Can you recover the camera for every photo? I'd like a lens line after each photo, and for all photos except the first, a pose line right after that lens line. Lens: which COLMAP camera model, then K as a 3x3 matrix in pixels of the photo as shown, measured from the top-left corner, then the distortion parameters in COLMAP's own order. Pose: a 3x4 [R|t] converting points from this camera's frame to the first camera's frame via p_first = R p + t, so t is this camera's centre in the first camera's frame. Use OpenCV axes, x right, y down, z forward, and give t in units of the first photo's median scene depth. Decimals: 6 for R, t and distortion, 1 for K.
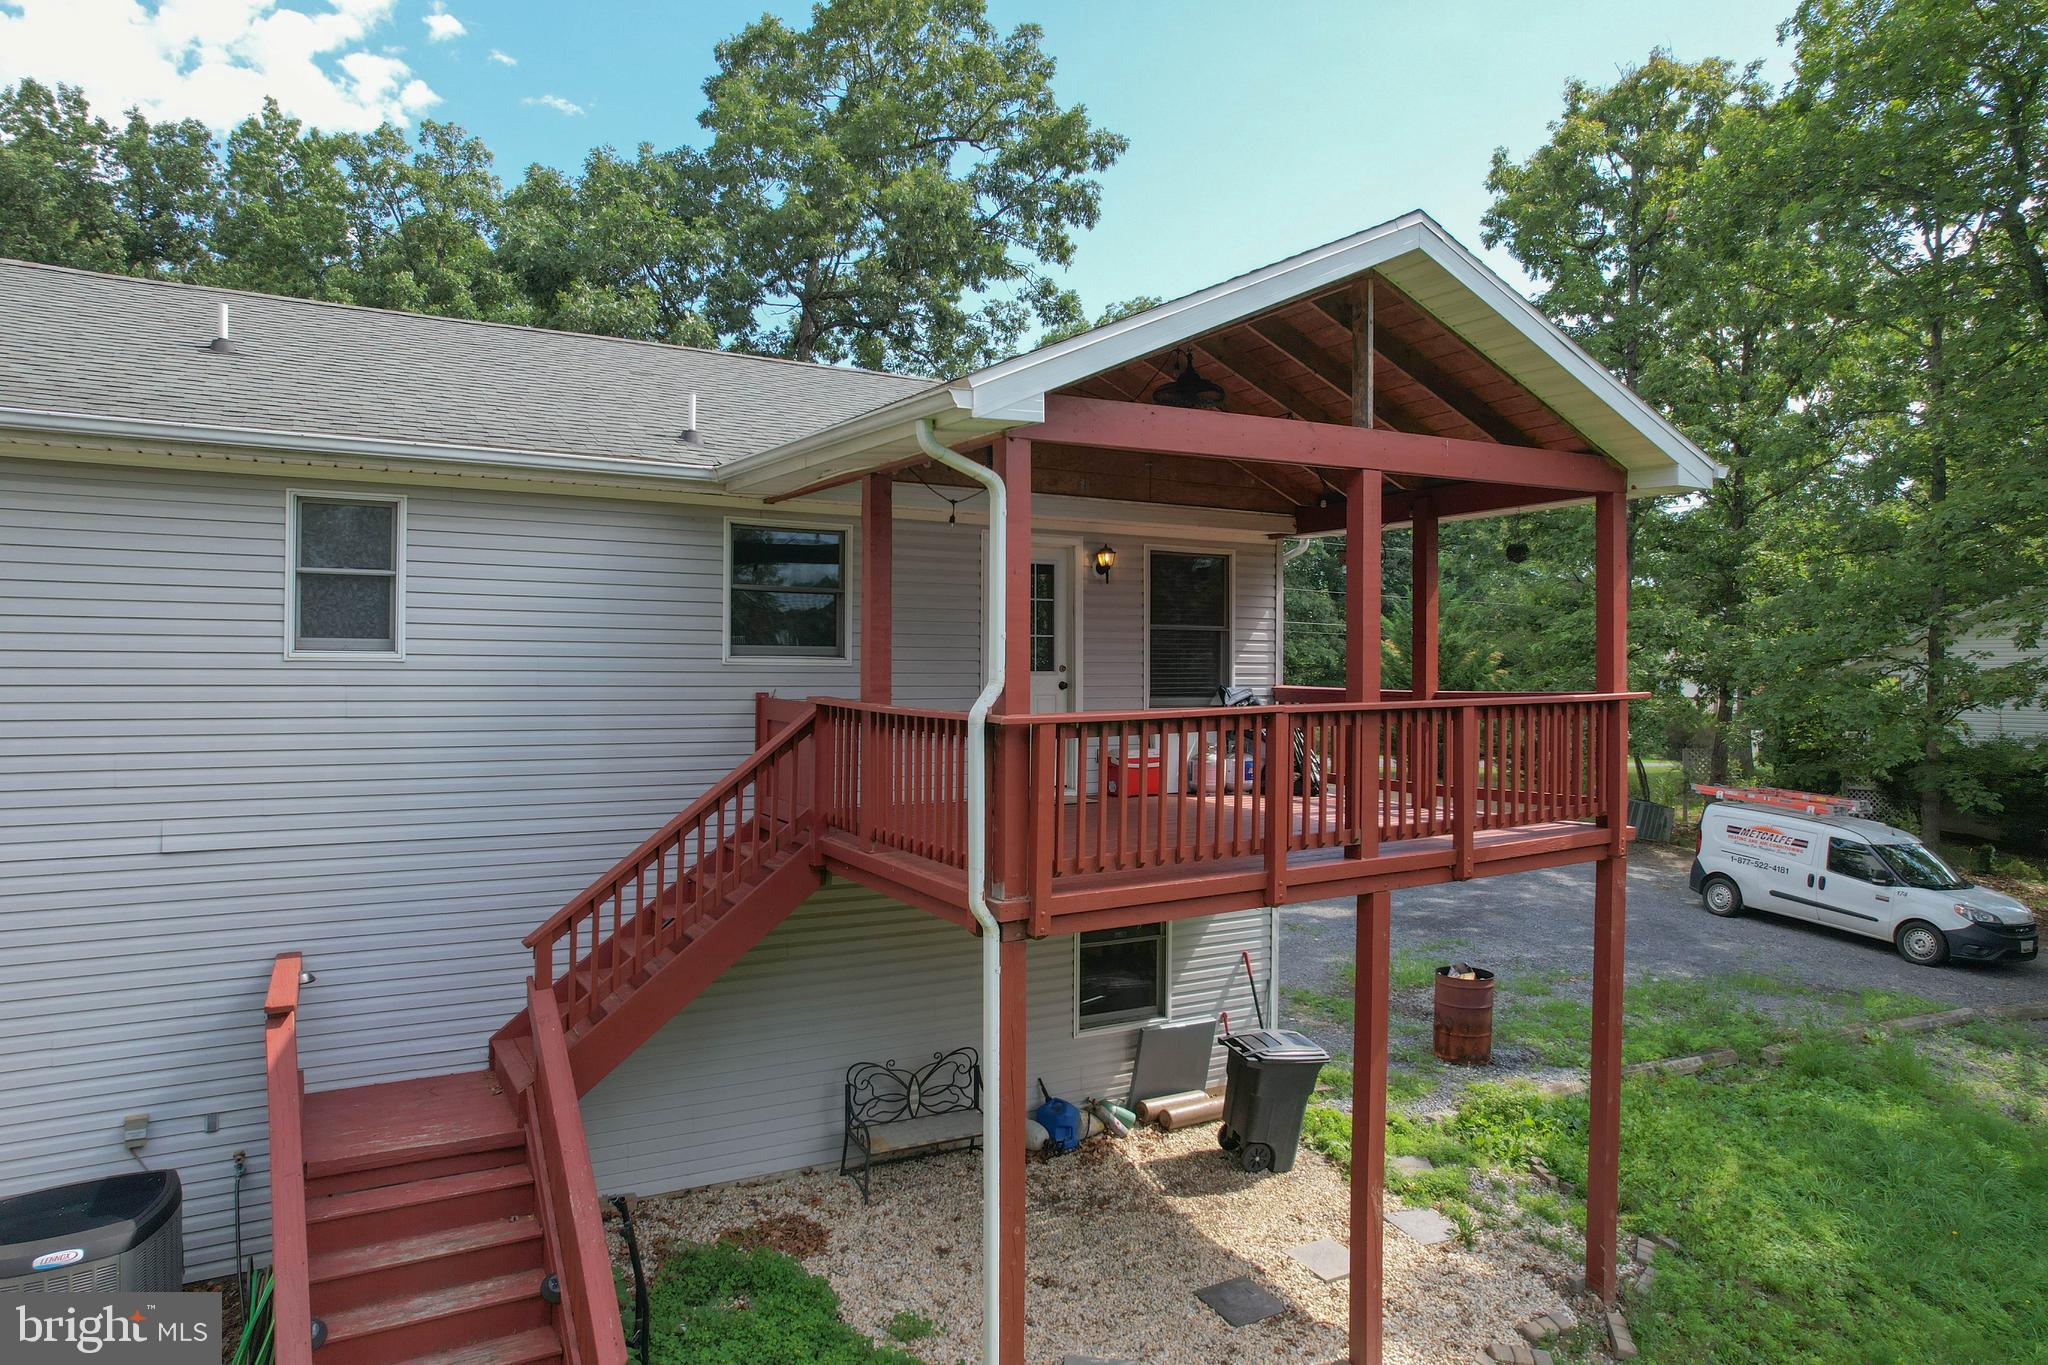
lens RADIAL K [[1295.1, 0, 1024.0], [0, 1295.1, 682.5], [0, 0, 1]] dist [-0.071382, 0.062650]
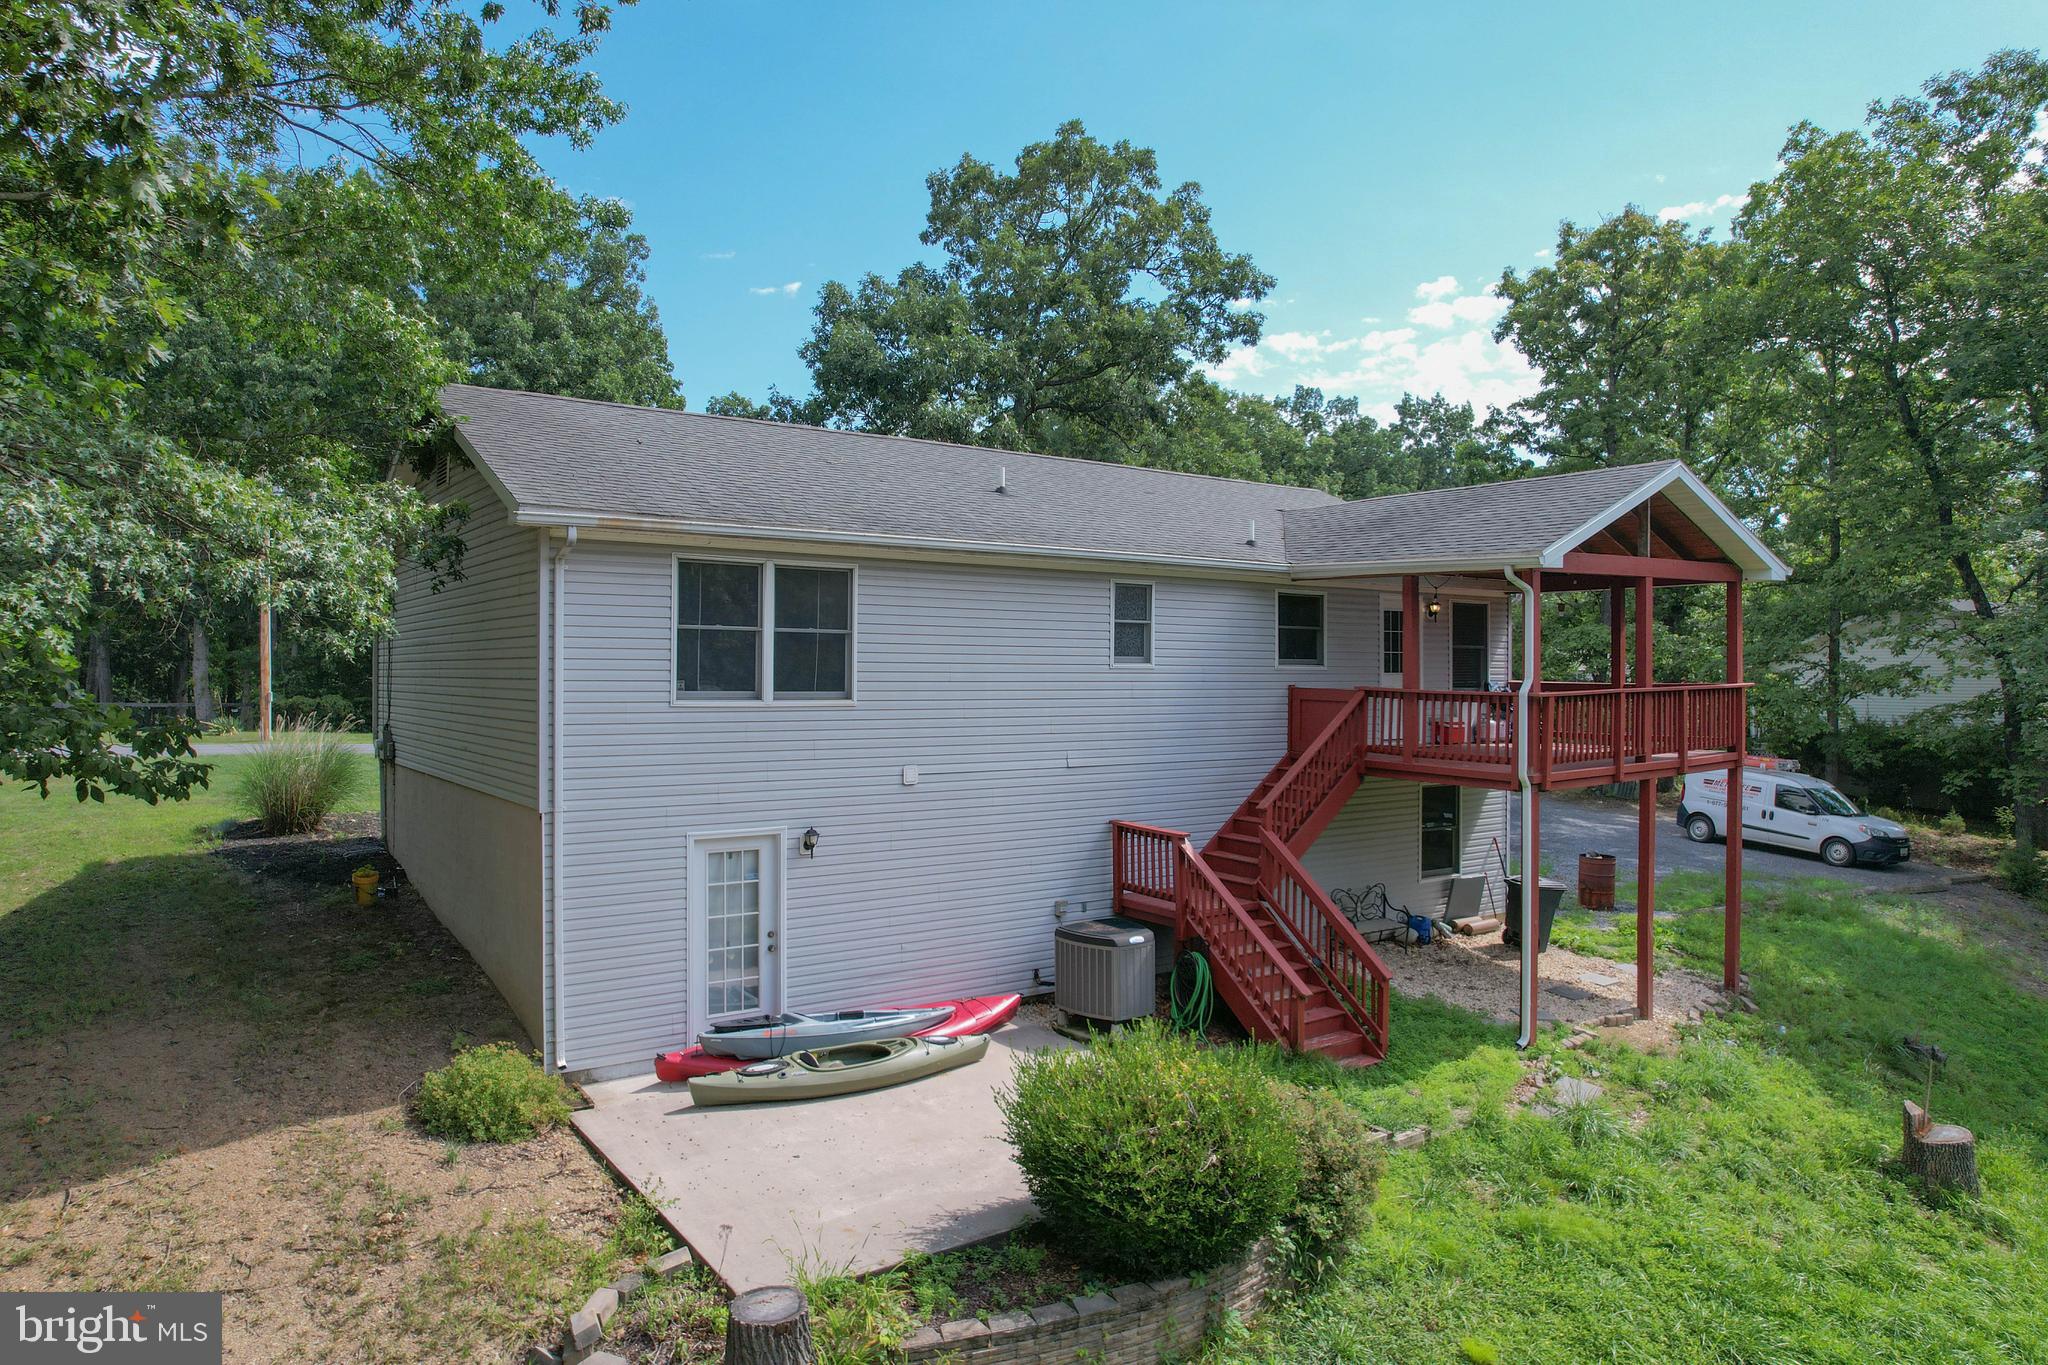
lens RADIAL K [[1287.3, 0, 1026.4], [0, 1287.3, 671.4], [0, 0, 1]] dist [-0.076496, 0.060020]
pose [[0.996118, -0.000788, 0.088027, -0.624520], [0.001355, 0.999979, -0.006375, 0.000070], [-0.088020, 0.006469, 0.996098, -0.655991]]
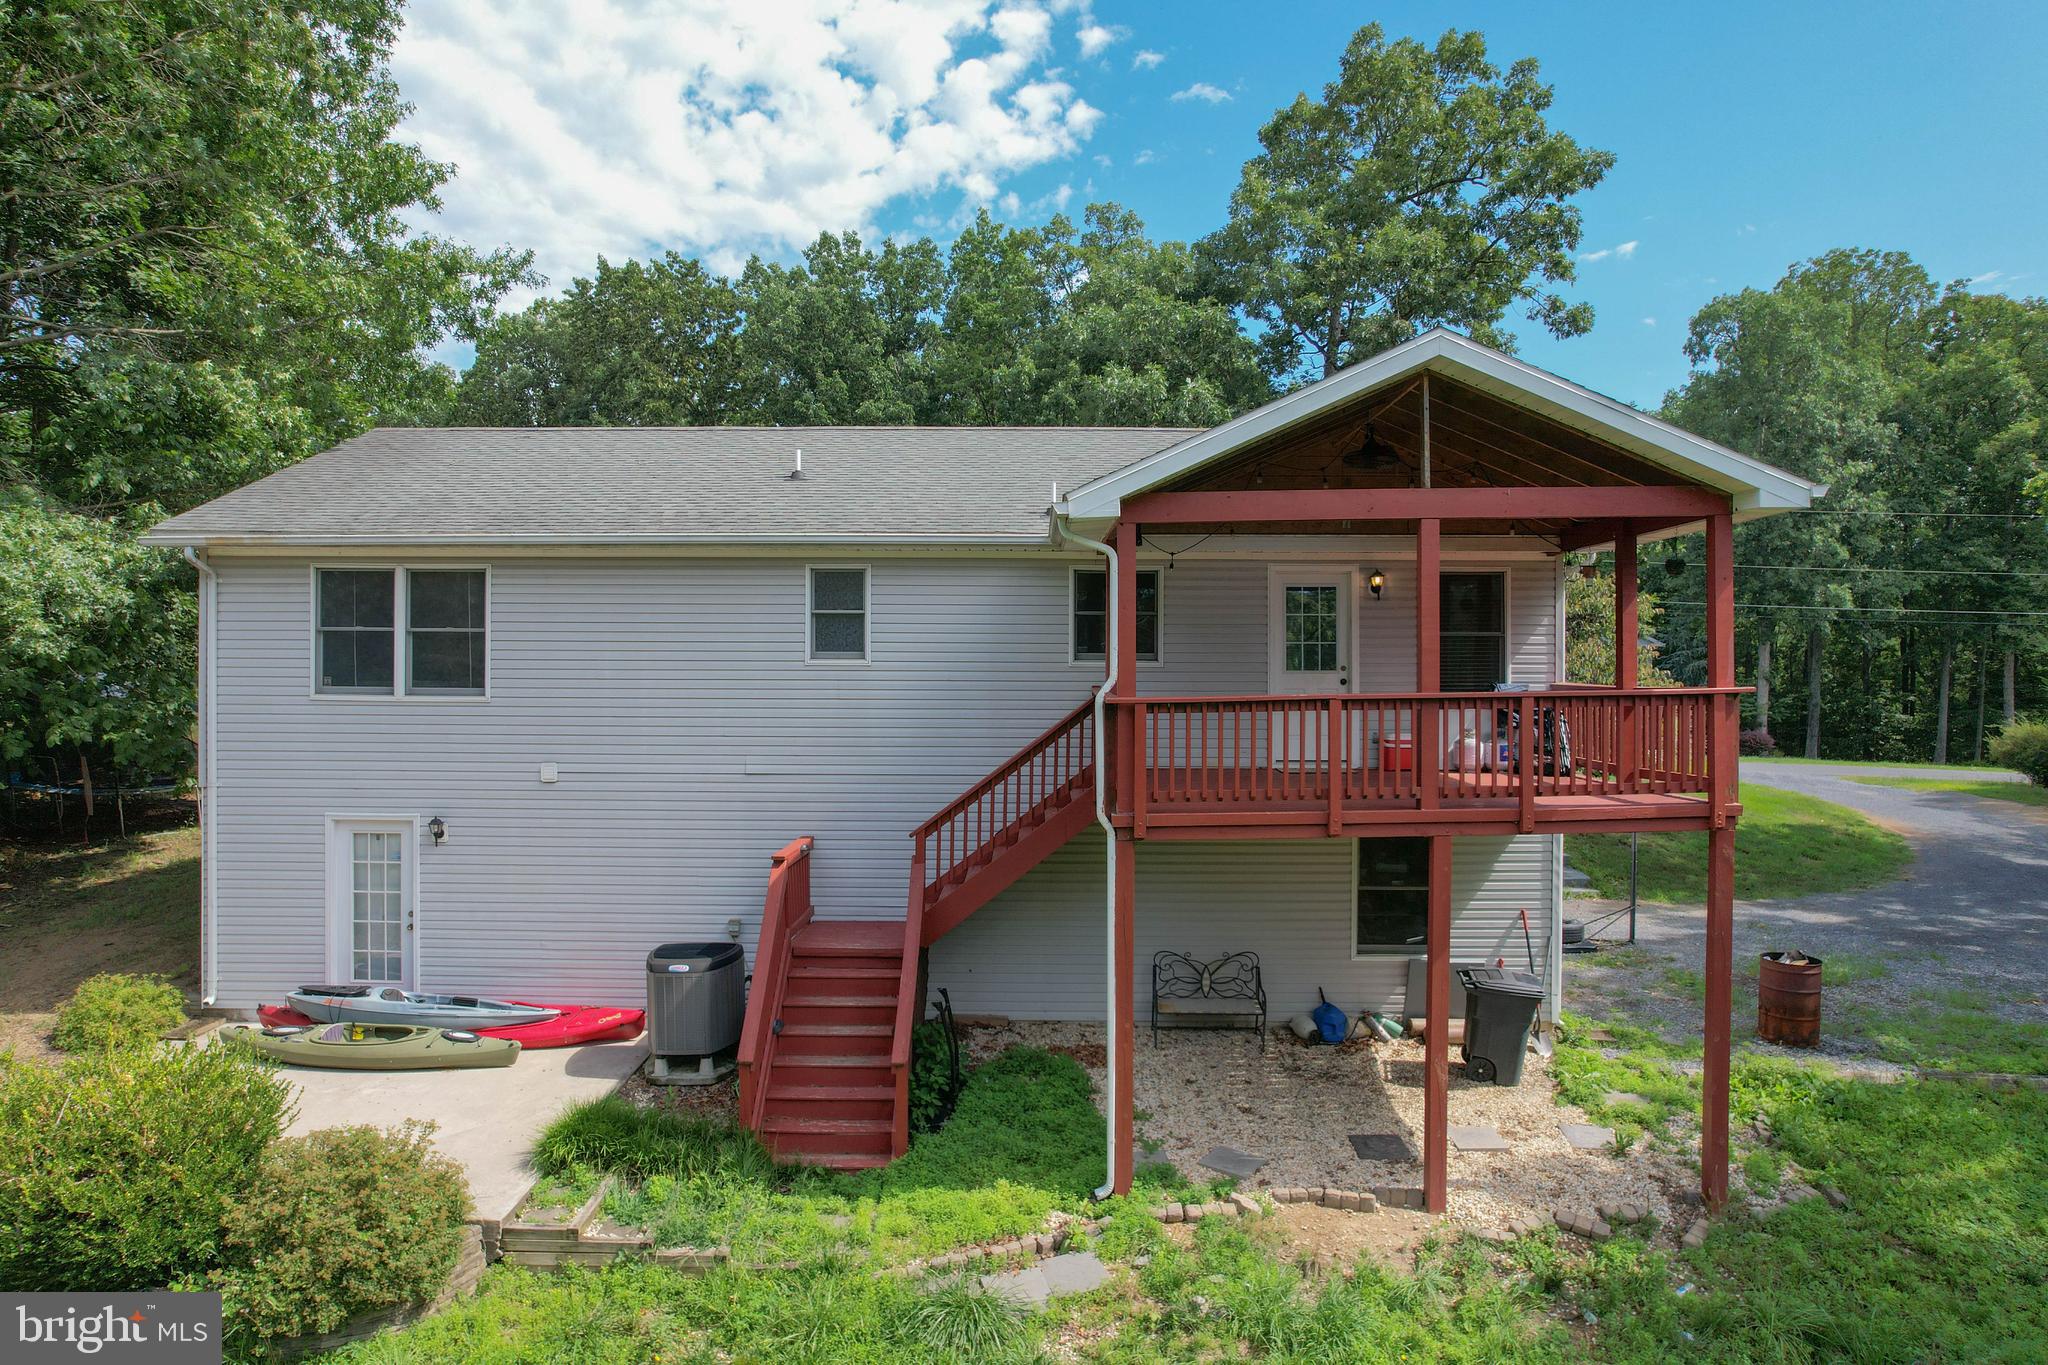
lens RADIAL K [[1287.3, 0, 1026.4], [0, 1287.3, 671.4], [0, 0, 1]] dist [-0.076496, 0.060020]
pose [[0.862380, -0.001392, -0.506259, 0.387447], [-0.002822, 0.999967, -0.007557, 0.002572], [0.506254, 0.007946, 0.862348, -0.239678]]
